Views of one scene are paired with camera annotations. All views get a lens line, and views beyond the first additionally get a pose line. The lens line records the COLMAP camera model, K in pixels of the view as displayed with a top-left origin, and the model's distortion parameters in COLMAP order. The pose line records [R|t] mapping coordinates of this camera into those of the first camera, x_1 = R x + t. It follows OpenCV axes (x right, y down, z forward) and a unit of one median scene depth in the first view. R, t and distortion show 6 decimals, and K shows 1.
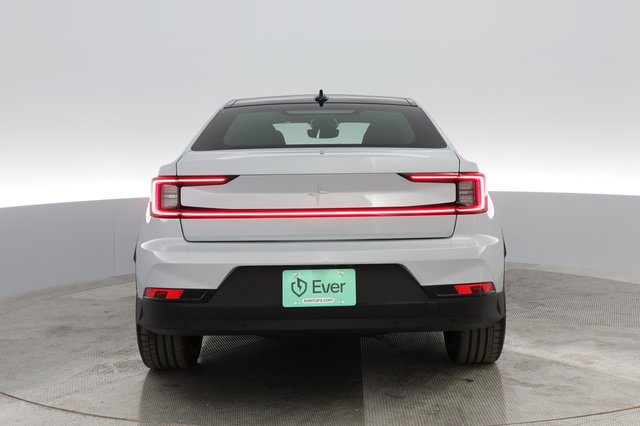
lens RADIAL K [[497.2, 0, 320.0], [0, 497.2, 213.0], [0, 0, 1]] dist [-0.009456, -0.001273]
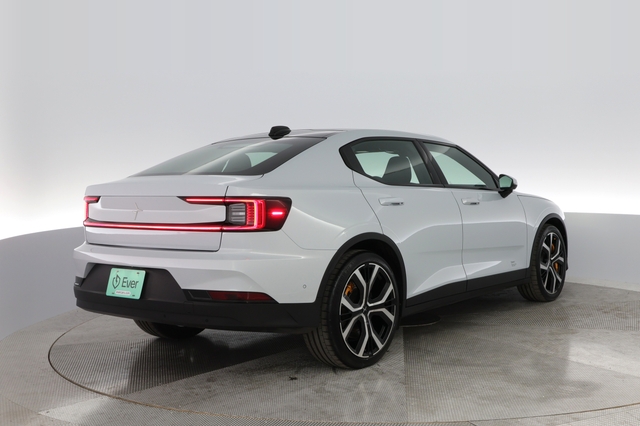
lens RADIAL K [[497.2, 0, 320.0], [0, 497.2, 213.0], [0, 0, 1]] dist [-0.009456, -0.001273]
pose [[0.906859, 0.033020, -0.420138, 0.978444], [-0.052099, 0.998063, -0.034013, -0.013823], [0.418201, 0.052733, 0.906823, 0.030617]]
